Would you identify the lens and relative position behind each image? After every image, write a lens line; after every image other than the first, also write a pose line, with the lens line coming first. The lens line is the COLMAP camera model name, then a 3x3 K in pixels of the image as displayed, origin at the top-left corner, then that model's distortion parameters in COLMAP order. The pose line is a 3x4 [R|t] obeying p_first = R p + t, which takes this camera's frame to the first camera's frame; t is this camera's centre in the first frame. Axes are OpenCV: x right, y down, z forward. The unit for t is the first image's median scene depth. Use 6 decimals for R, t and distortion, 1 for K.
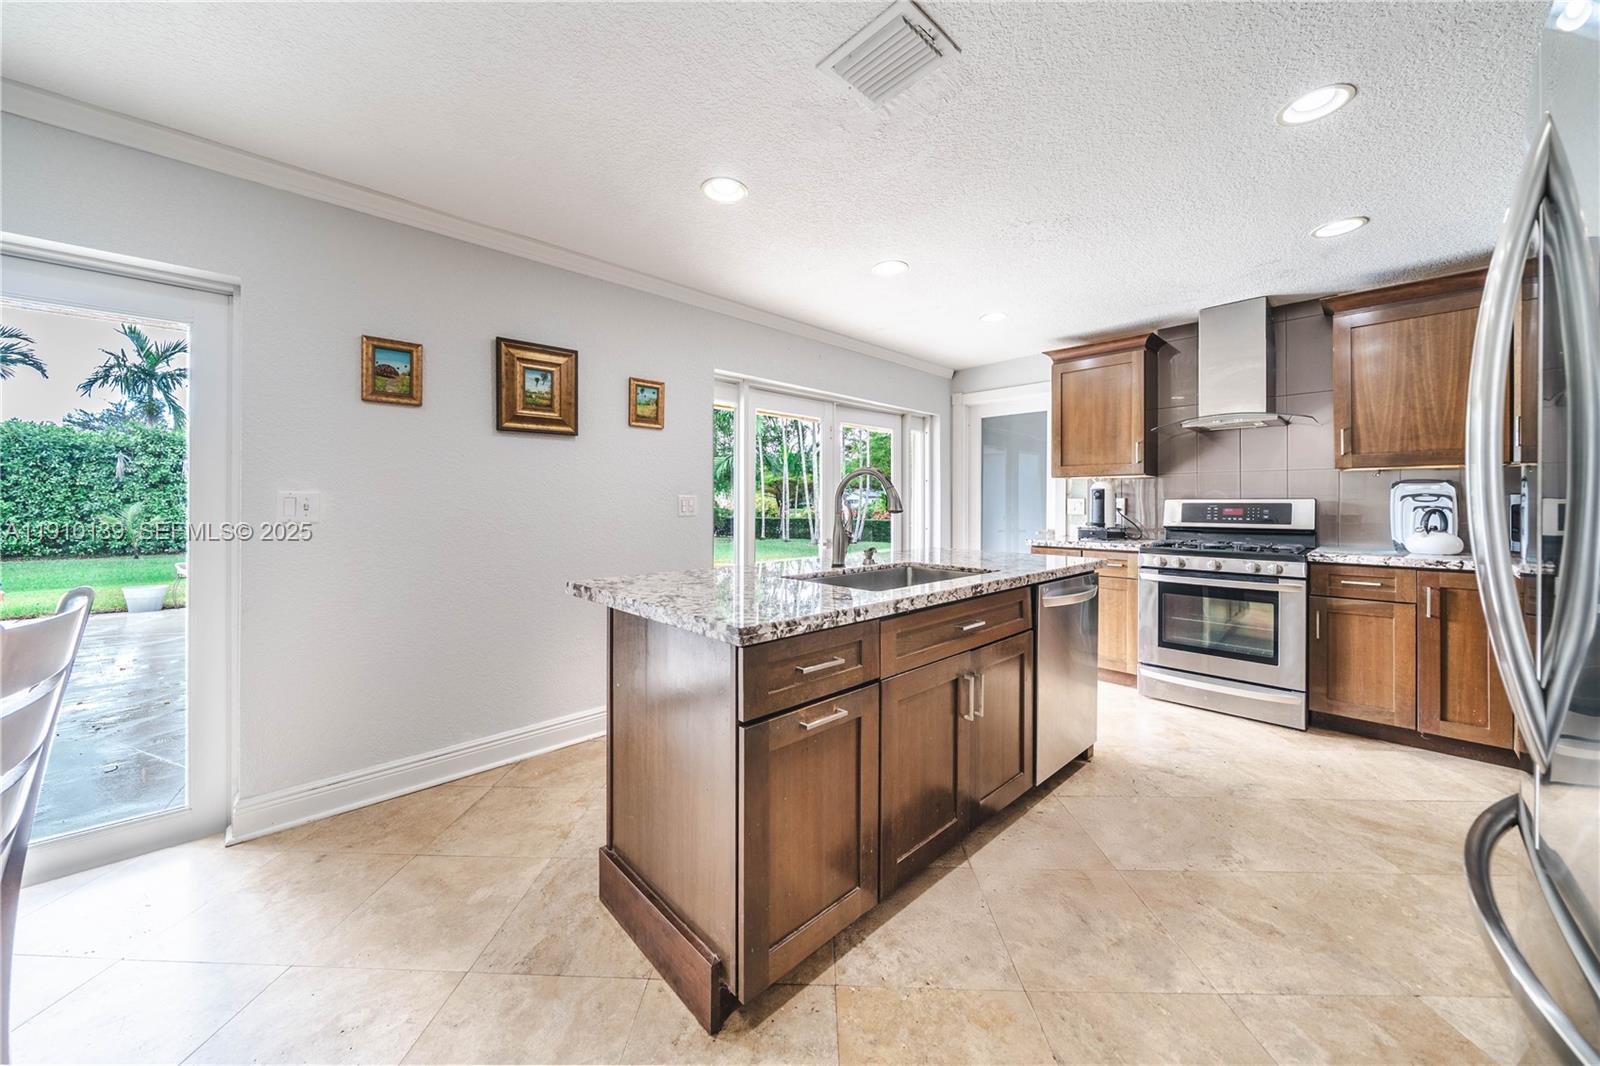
lens RADIAL K [[559.7, 0, 776.1], [0, 559.7, 510.1], [0, 0, 1]] dist [-0.003050, -0.000391]
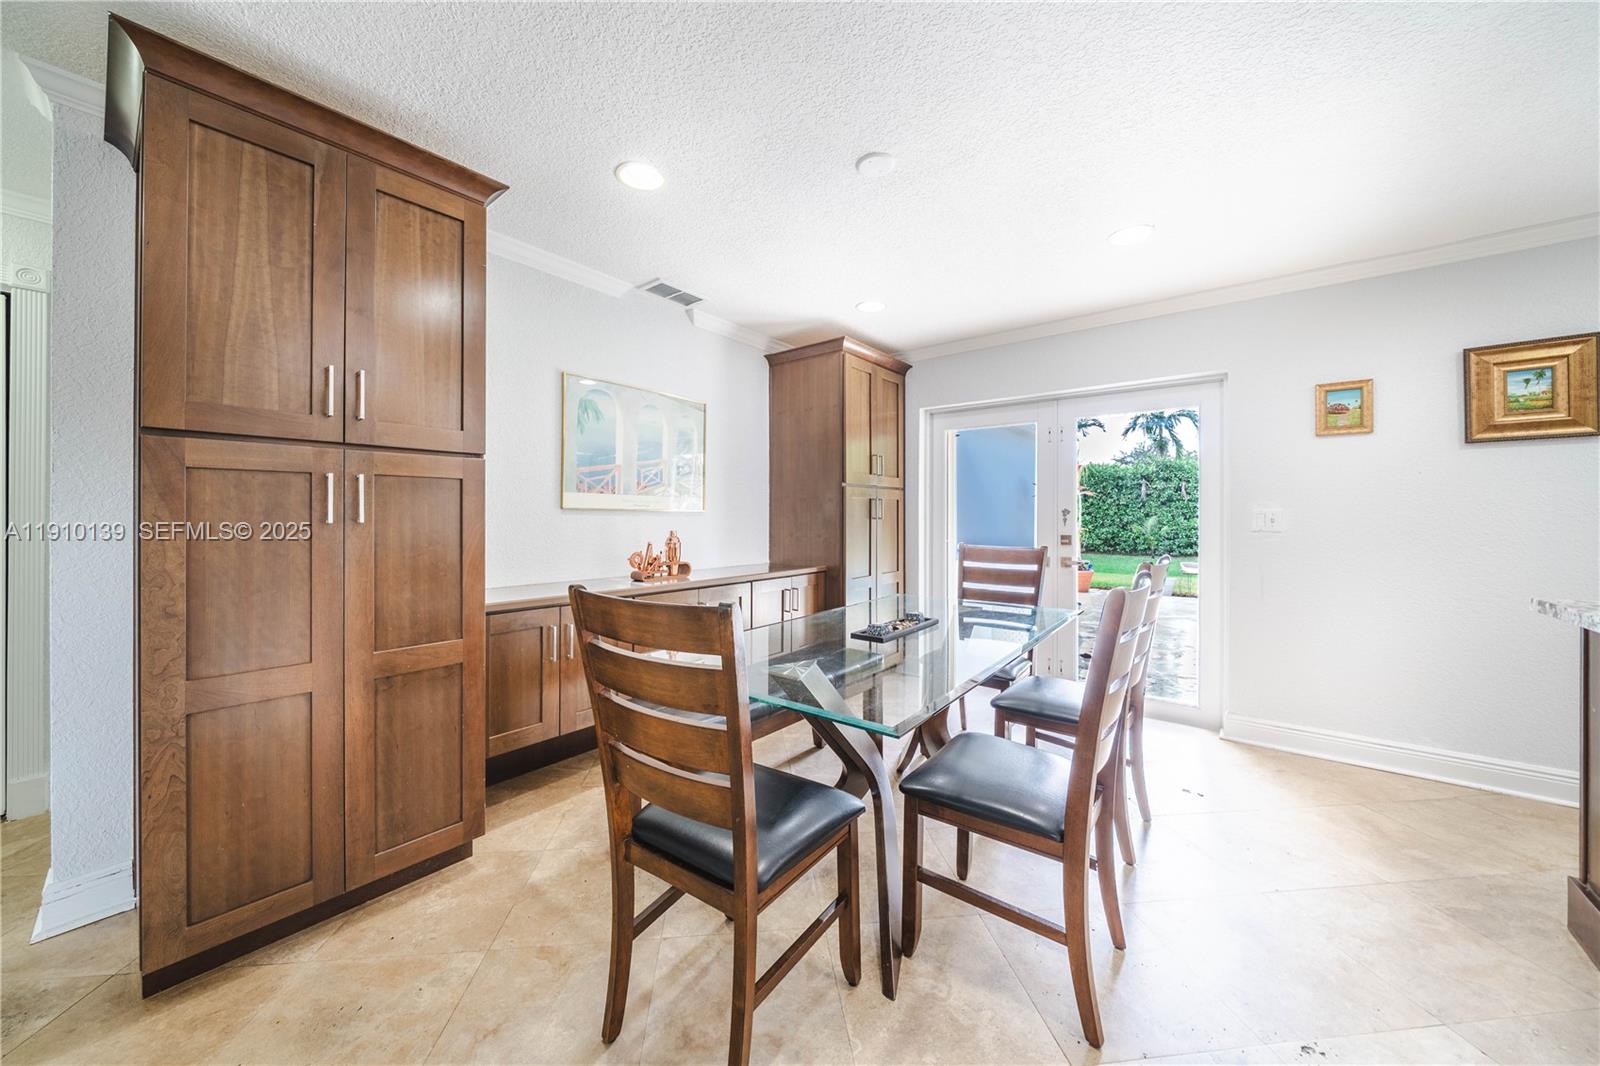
lens RADIAL K [[552.9, 0, 793.5], [0, 552.9, 502.6], [0, 0, 1]] dist [-0.011600, -0.000010]
pose [[0.141150, -0.022968, -0.989722, 0.255527], [-0.015375, 0.999559, -0.025389, 0.002870], [0.989869, 0.018801, 0.140735, -0.278924]]
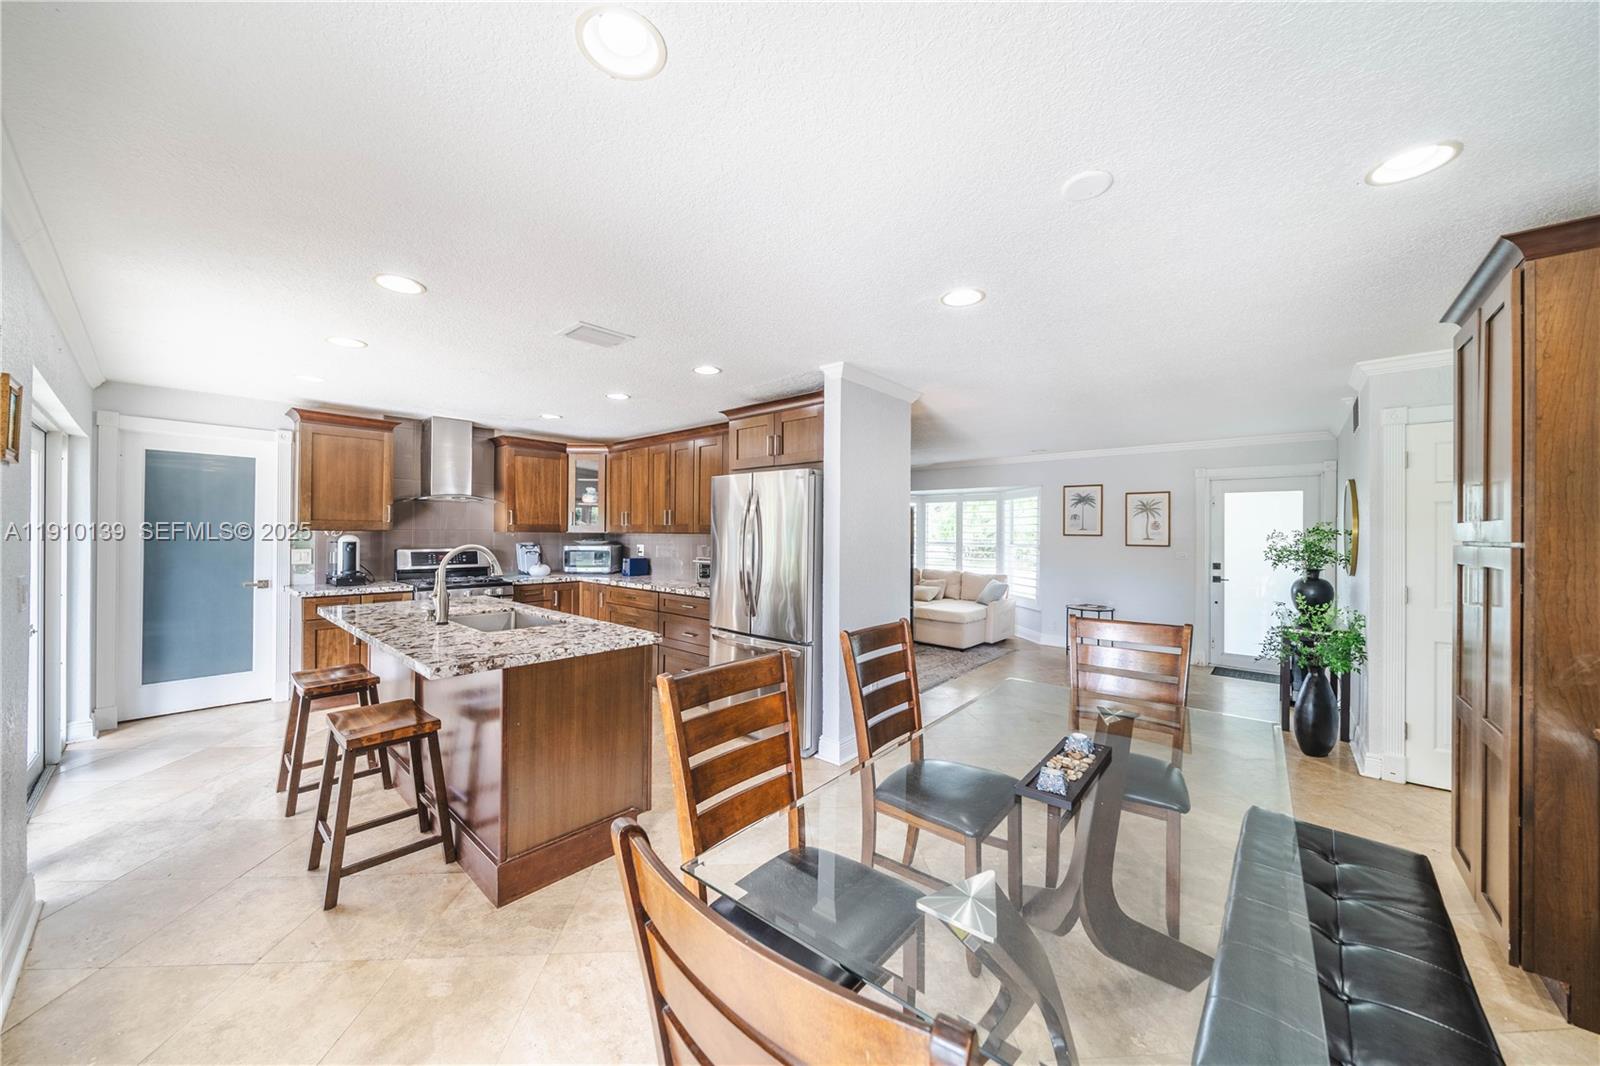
lens RADIAL K [[549.2, 0, 800.0], [0, 549.2, 533.0], [0, 0, 1]] dist [-0.010093, -0.000021]
pose [[-0.111685, 0.001755, 0.993742, -0.937334], [0.004251, 0.999990, -0.001289, -0.072076], [-0.993735, 0.004081, -0.111692, 0.280712]]
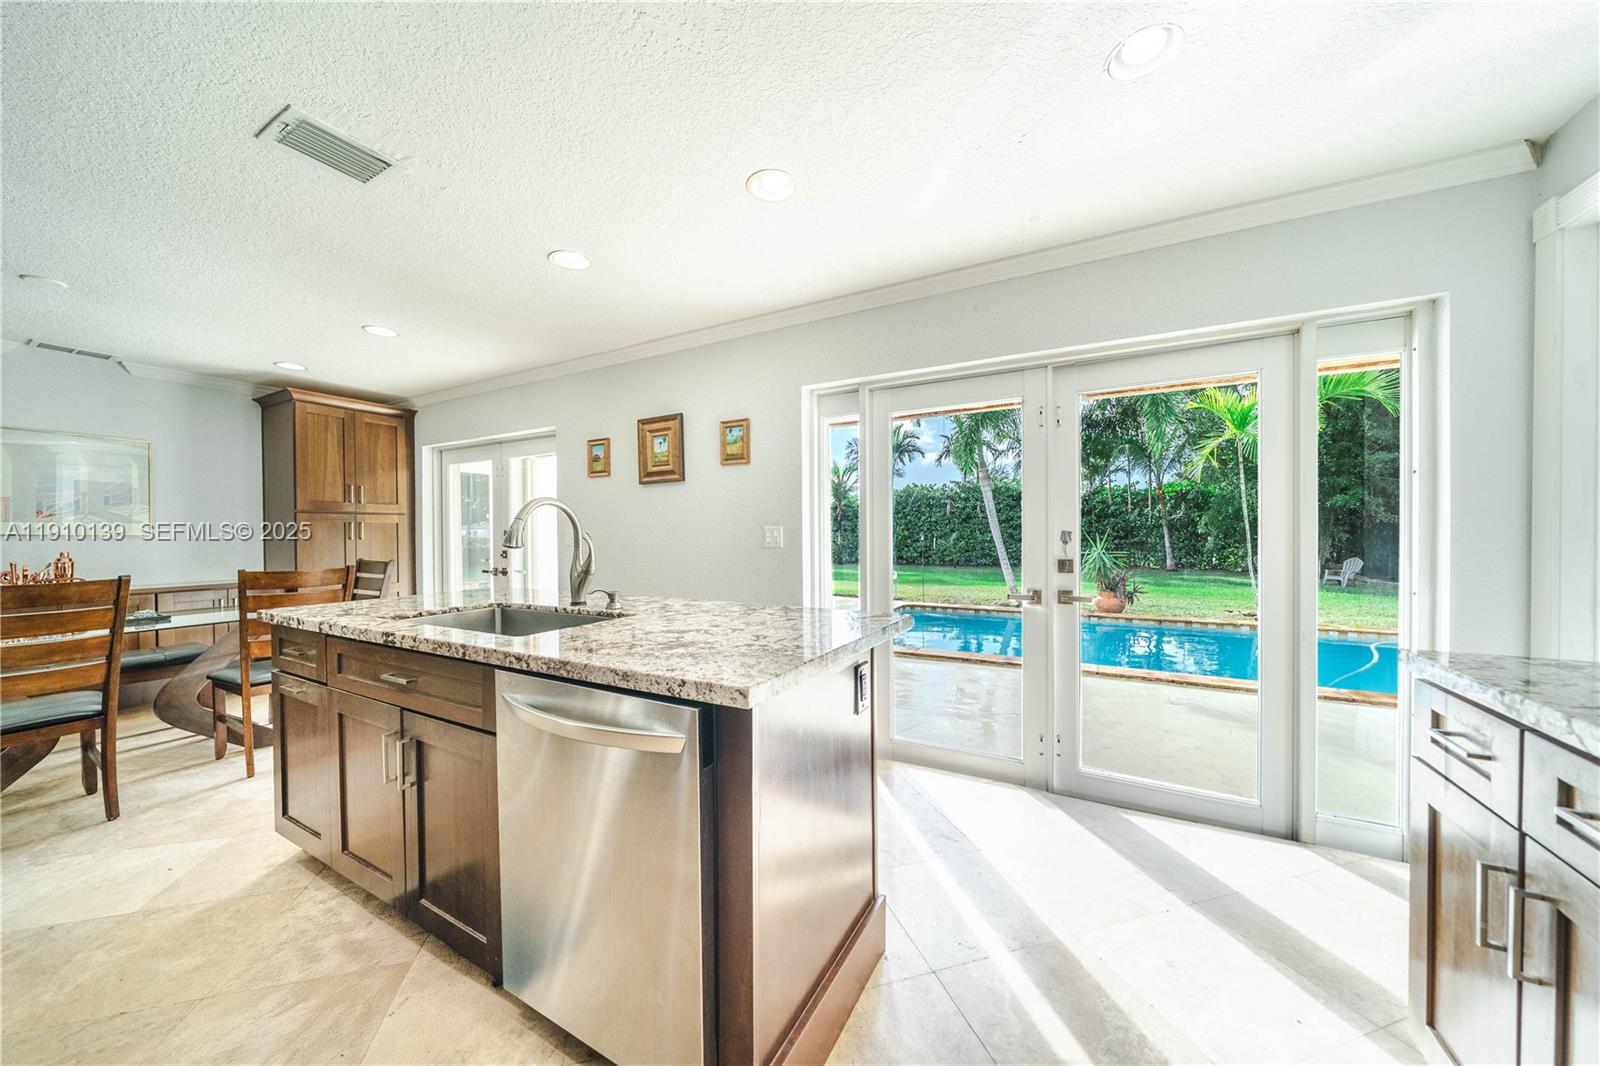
lens RADIAL K [[549.2, 0, 800.0], [0, 549.2, 533.0], [0, 0, 1]] dist [-0.010093, -0.000021]
pose [[0.318824, -0.002501, -0.947811, 0.901748], [-0.004549, 0.999981, -0.004169, -0.013602], [0.947803, 0.005641, 0.318807, 0.877692]]
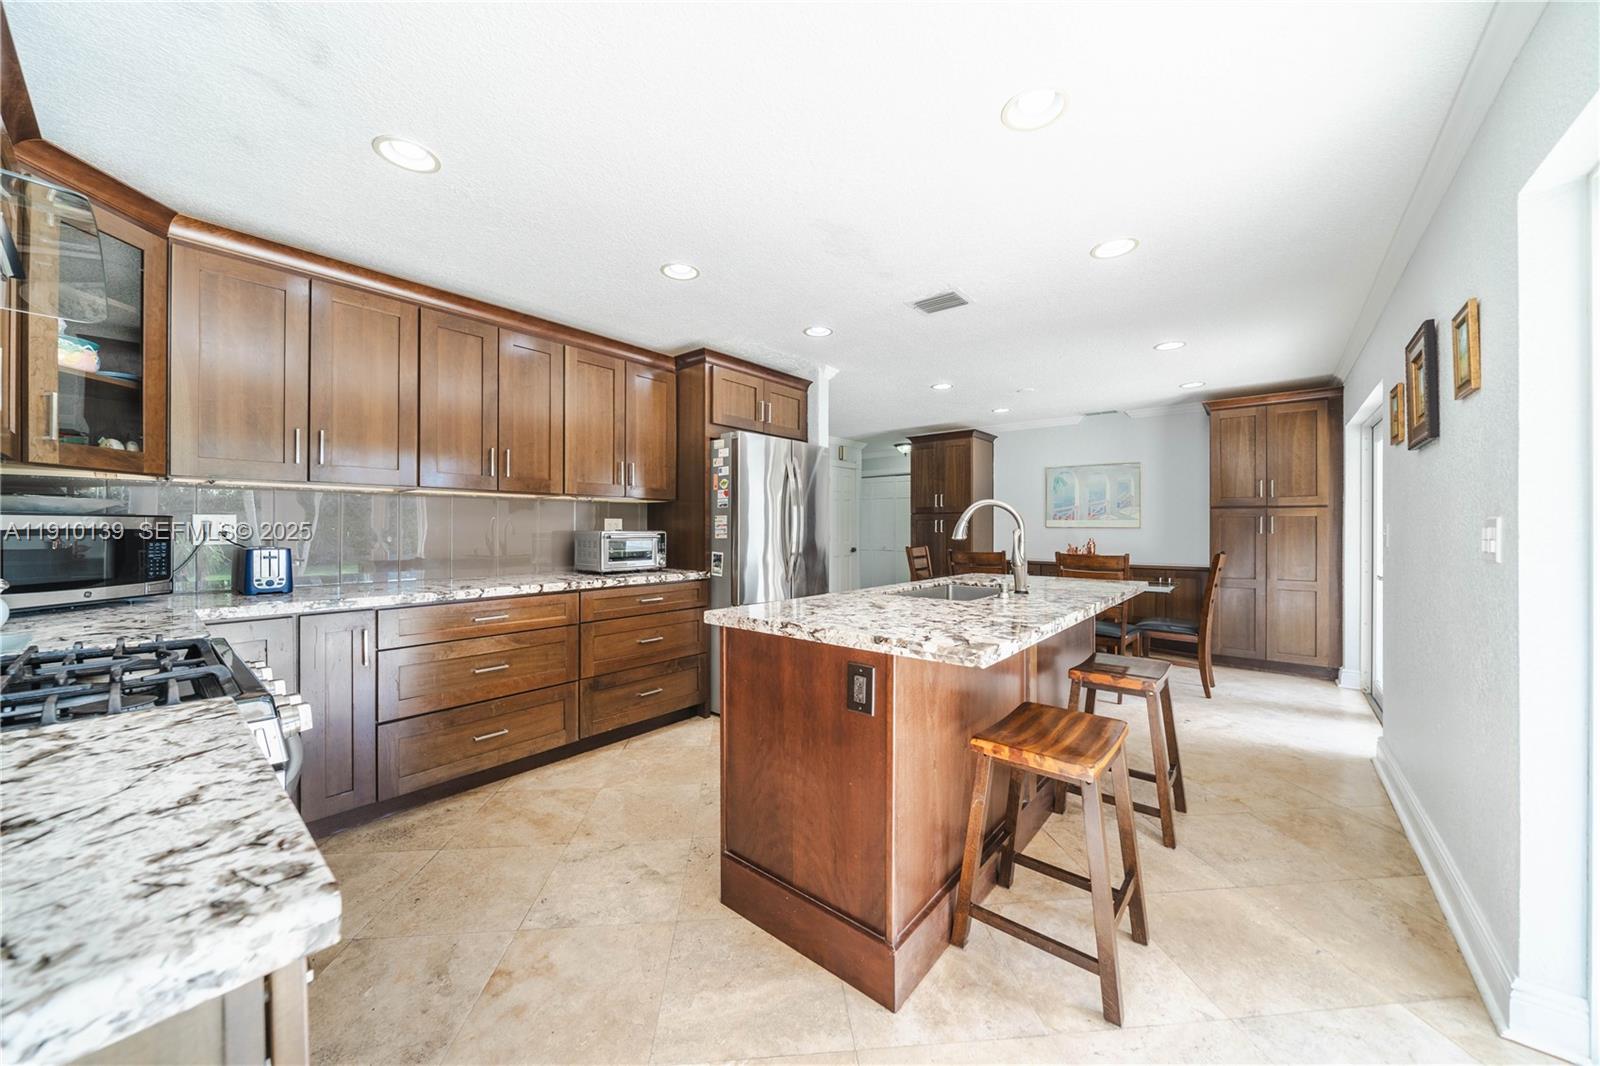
lens RADIAL K [[549.2, 0, 800.0], [0, 549.2, 533.0], [0, 0, 1]] dist [-0.010093, -0.000021]
pose [[-0.990111, 0.003917, -0.140230, 0.563414], [0.000485, 0.999700, 0.024500, -0.035430], [0.140284, 0.024190, -0.989816, 1.564416]]
